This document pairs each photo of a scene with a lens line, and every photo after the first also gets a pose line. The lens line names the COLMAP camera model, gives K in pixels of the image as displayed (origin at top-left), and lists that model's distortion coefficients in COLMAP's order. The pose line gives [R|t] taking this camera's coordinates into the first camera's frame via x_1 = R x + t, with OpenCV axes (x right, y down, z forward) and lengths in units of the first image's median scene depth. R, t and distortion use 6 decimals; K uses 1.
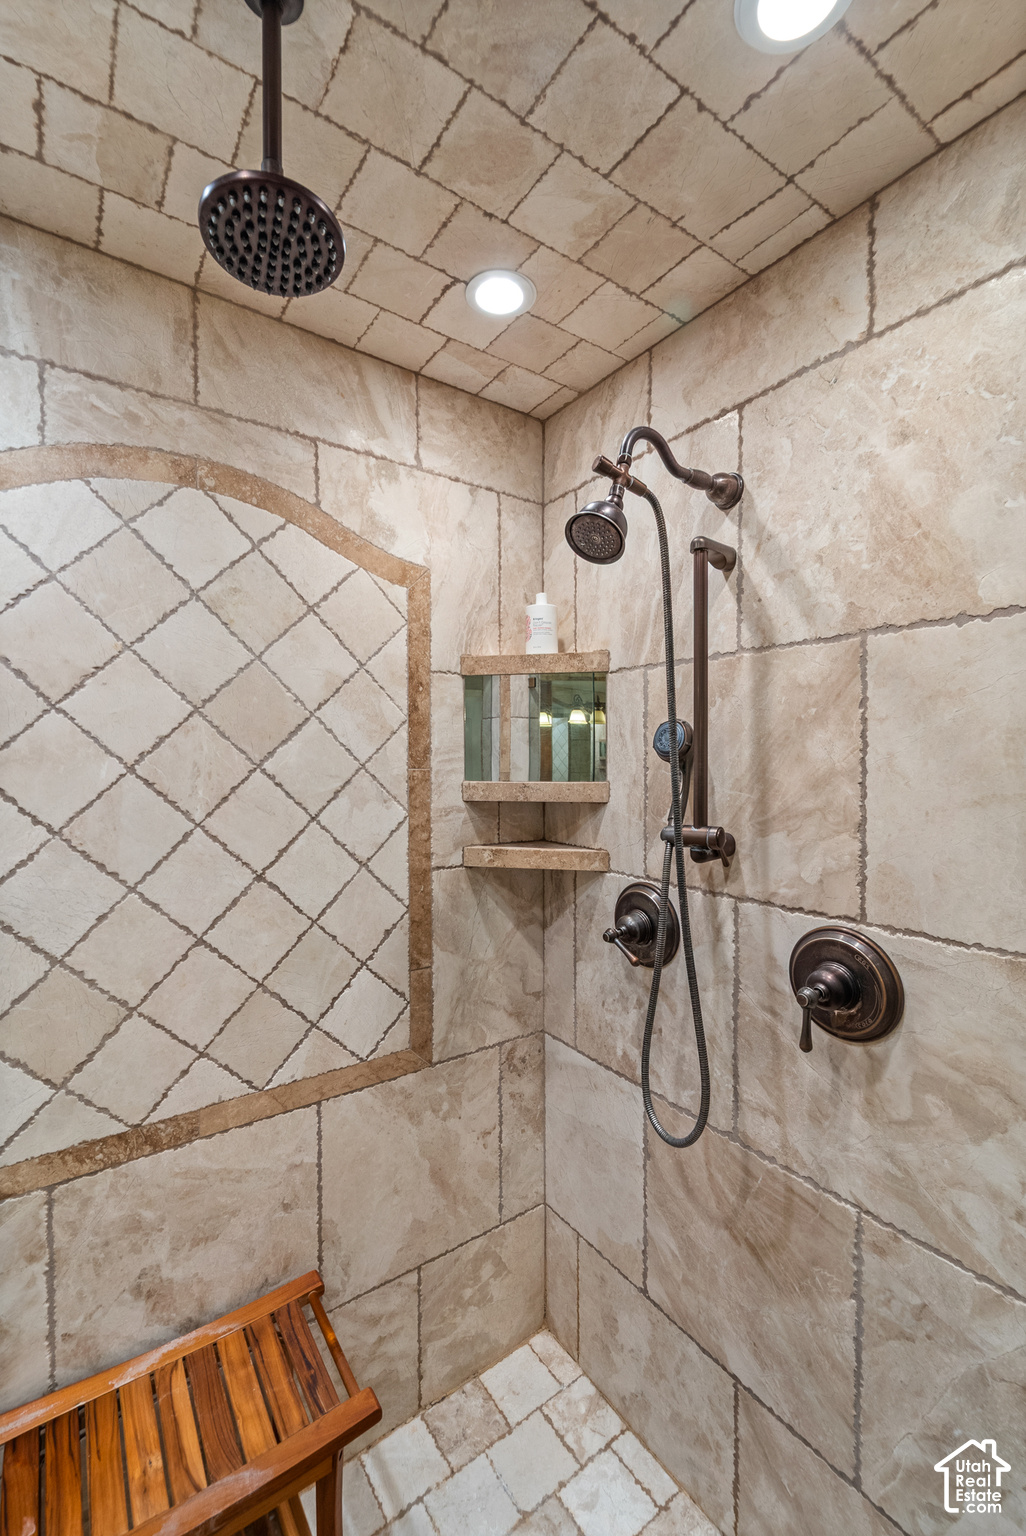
lens RADIAL K [[637.6, 0, 510.2], [0, 637.6, 764.1], [0, 0, 1]] dist [0.003994, -0.003140]
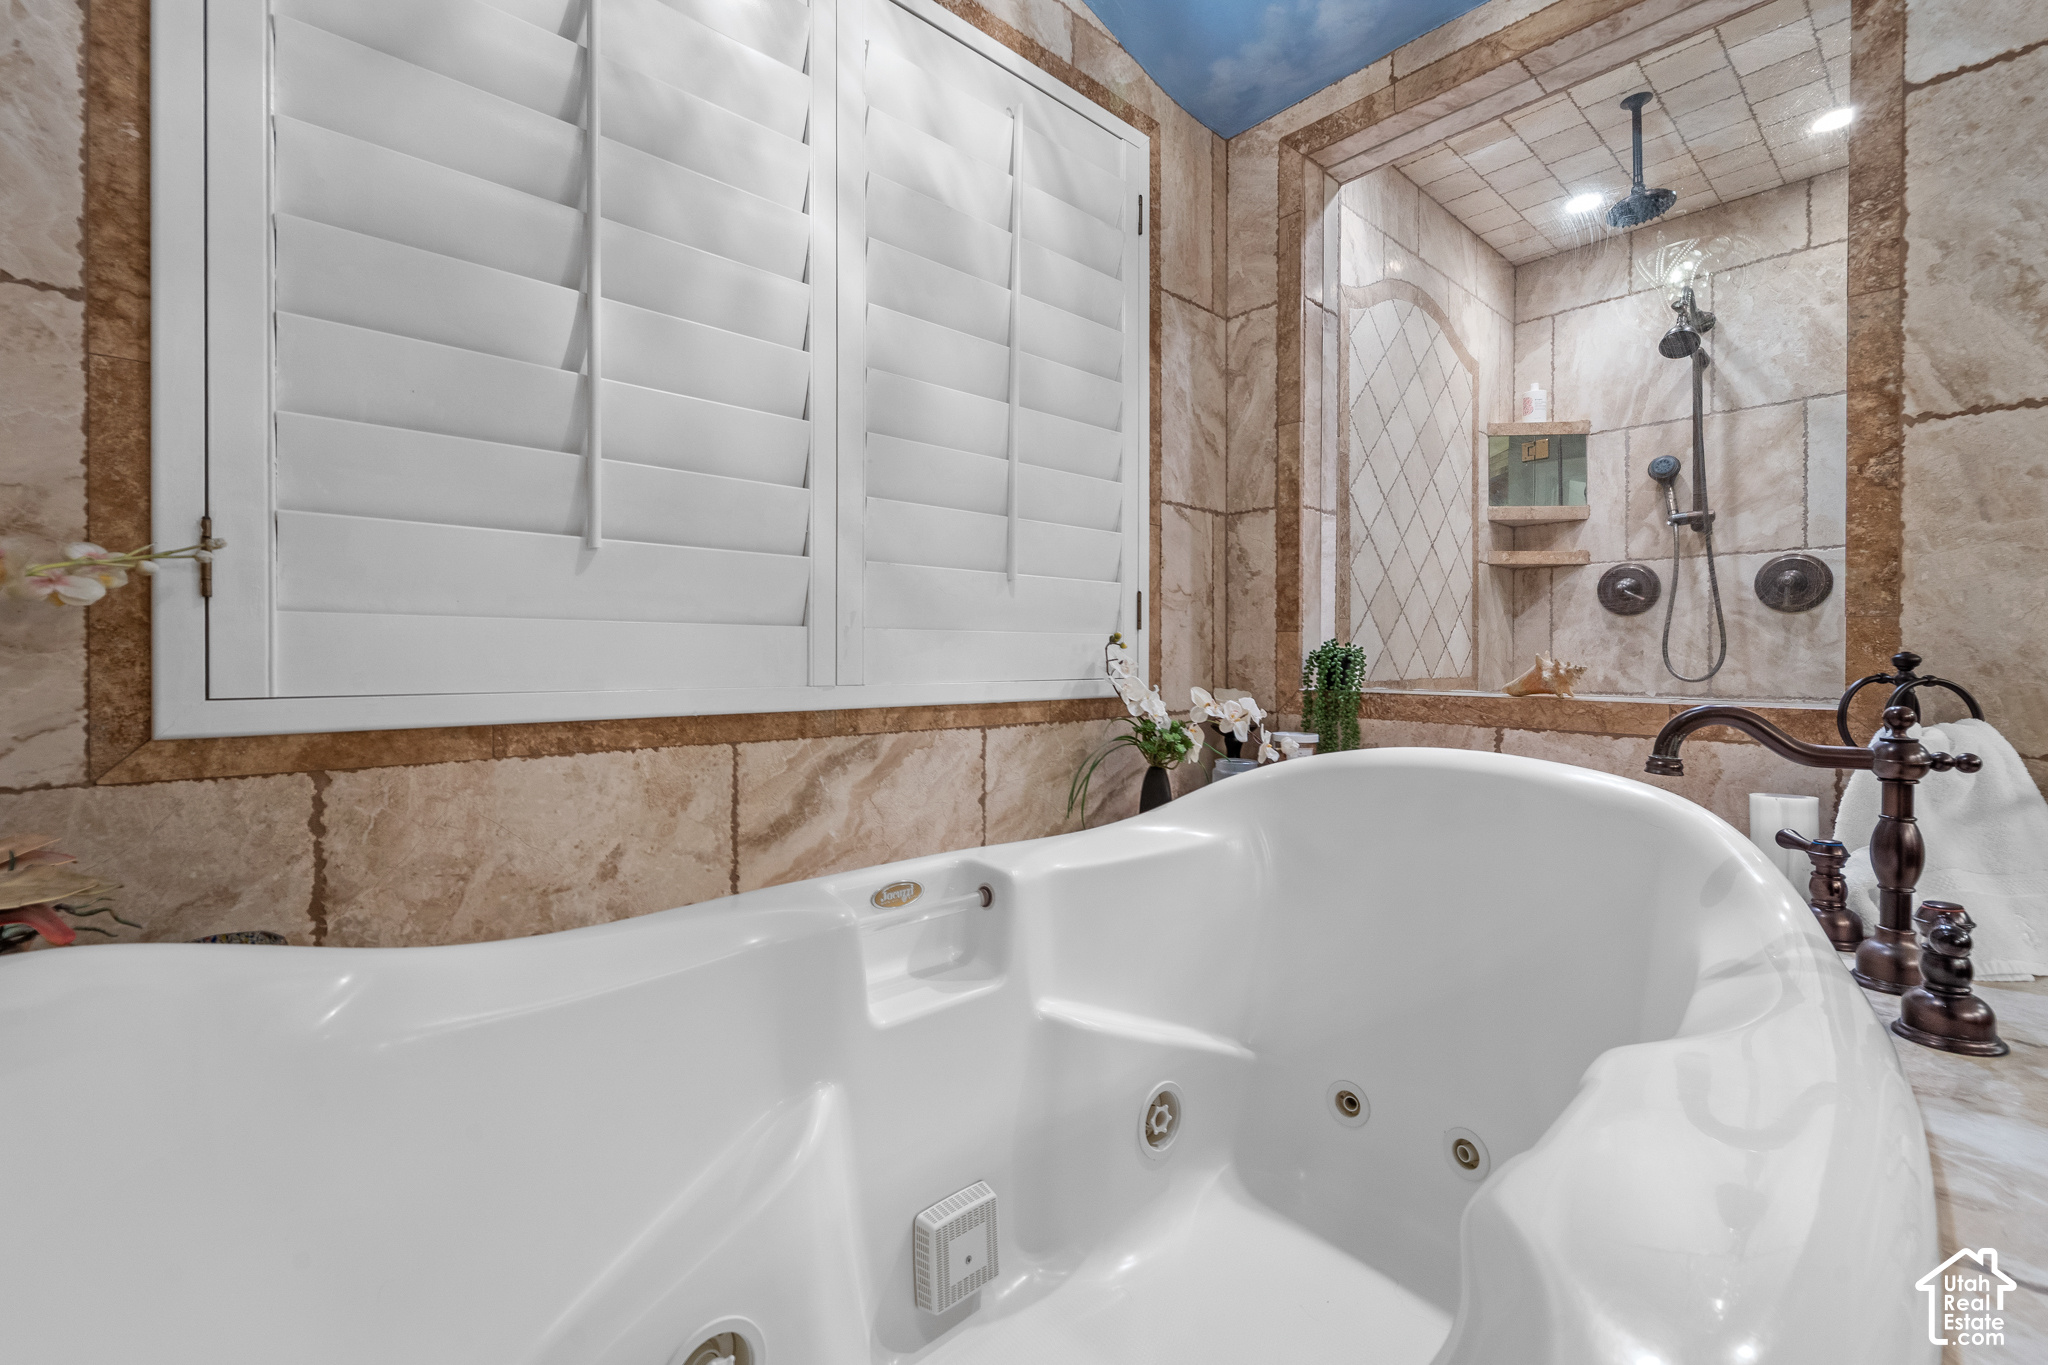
lens RADIAL K [[850.2, 0, 1021.1], [0, 850.2, 655.8], [0, 0, 1]] dist [0.003994, -0.003140]
pose [[0.993516, 0.003559, 0.113636, -1.742340], [-0.002082, 0.999912, -0.013114, 0.508430], [-0.113672, 0.012792, 0.993436, -1.066433]]
